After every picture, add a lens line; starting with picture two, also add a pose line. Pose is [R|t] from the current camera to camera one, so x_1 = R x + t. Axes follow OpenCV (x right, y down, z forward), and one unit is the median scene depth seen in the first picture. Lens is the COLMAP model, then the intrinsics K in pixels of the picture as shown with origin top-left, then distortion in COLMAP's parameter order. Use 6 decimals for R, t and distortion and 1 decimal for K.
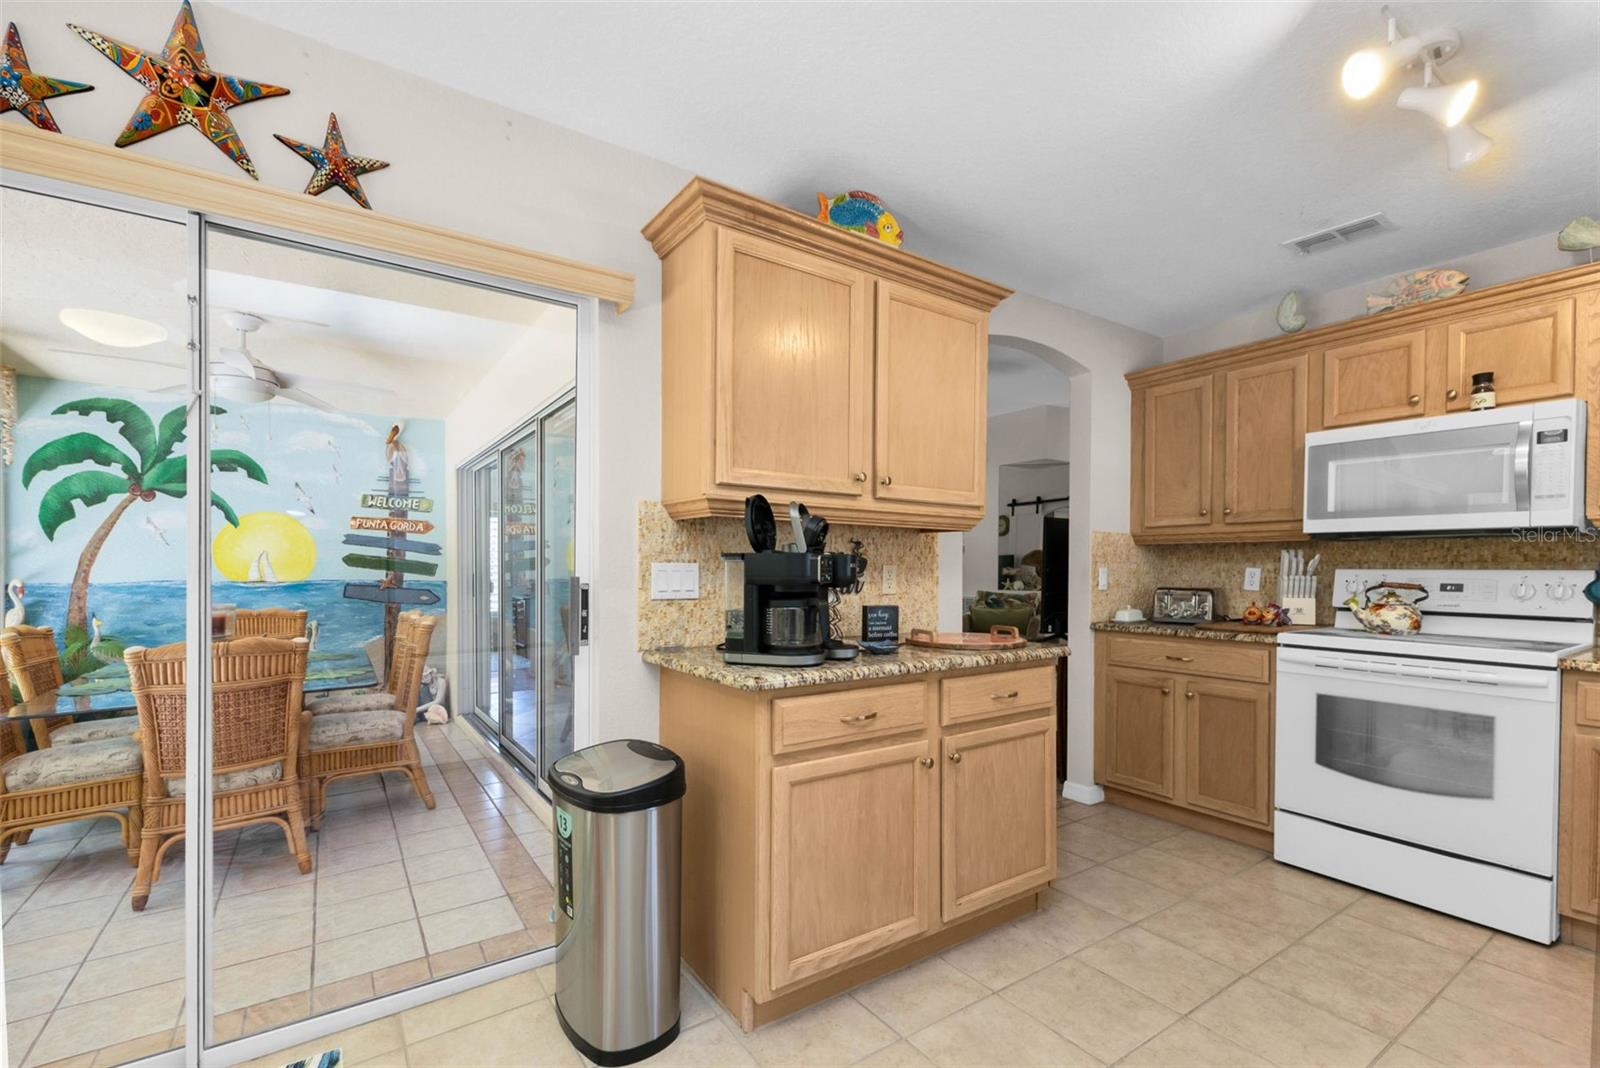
lens RADIAL K [[689.7, 0, 821.0], [0, 689.7, 580.5], [0, 0, 1]] dist [0.014907, -0.003760]
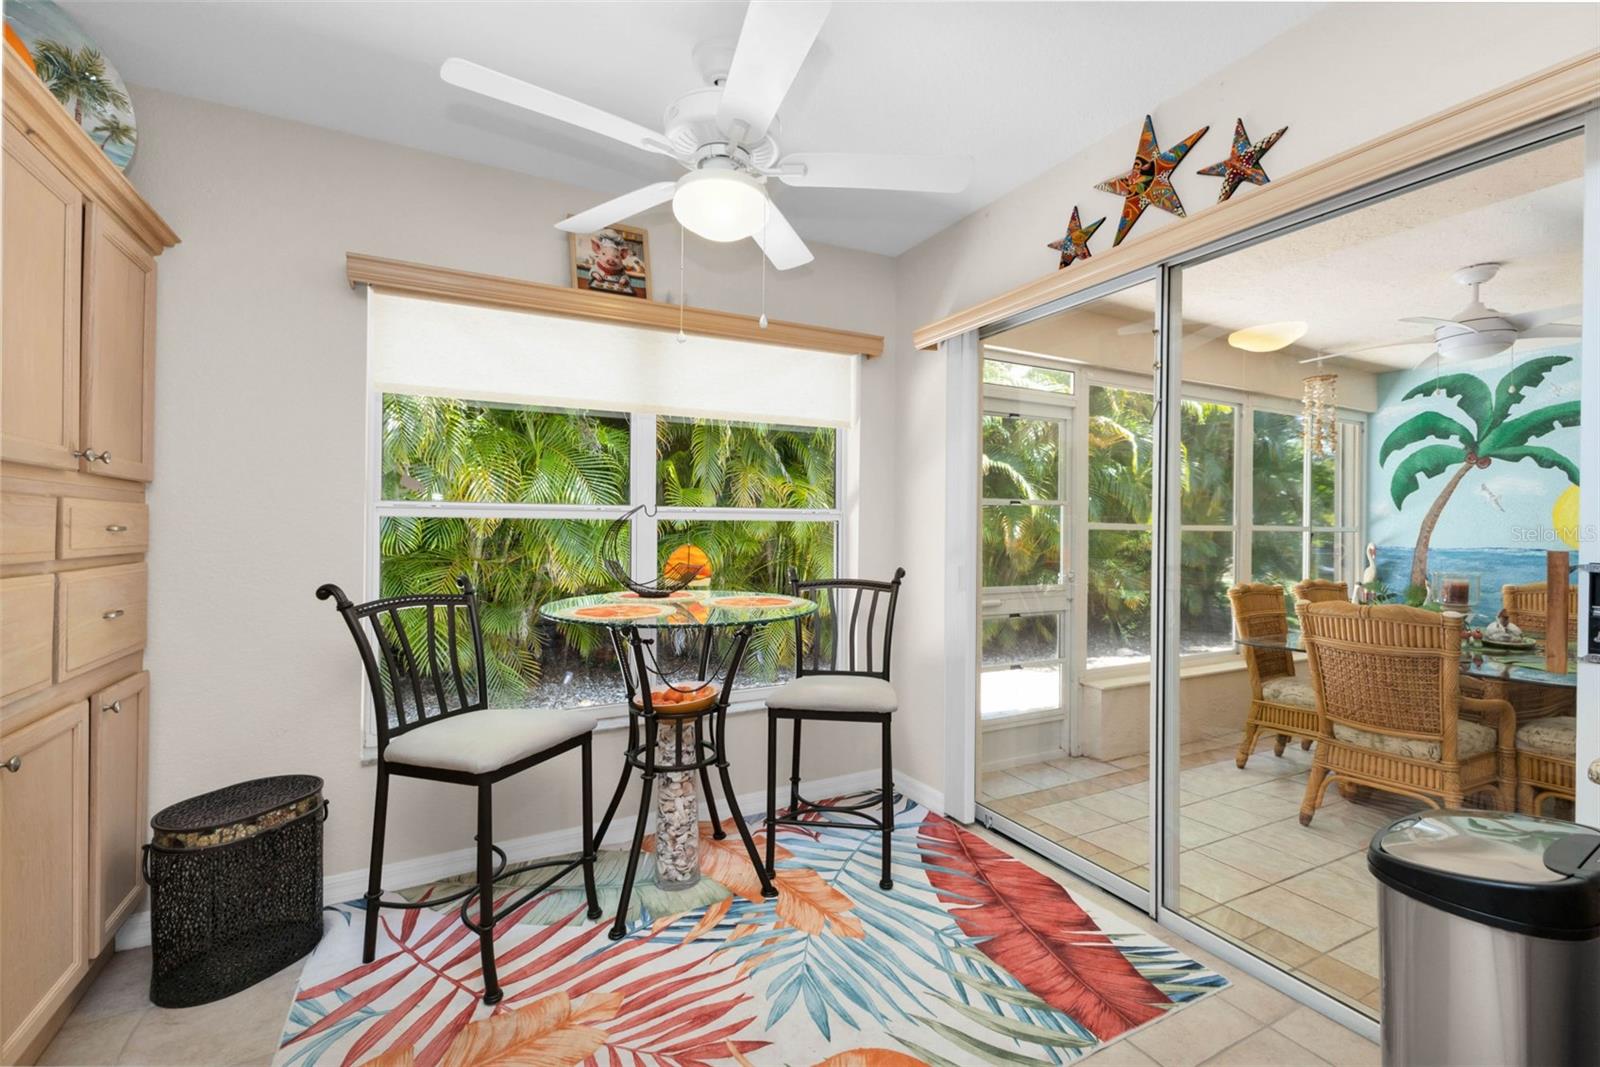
lens RADIAL K [[689.7, 0, 799.9], [0, 689.7, 523.1], [0, 0, 1]] dist [0.014907, -0.003760]
pose [[-0.135808, -0.008600, -0.990698, 0.162070], [-0.026899, 0.999626, -0.004990, -0.003282], [0.990370, 0.025971, -0.135988, 0.165363]]
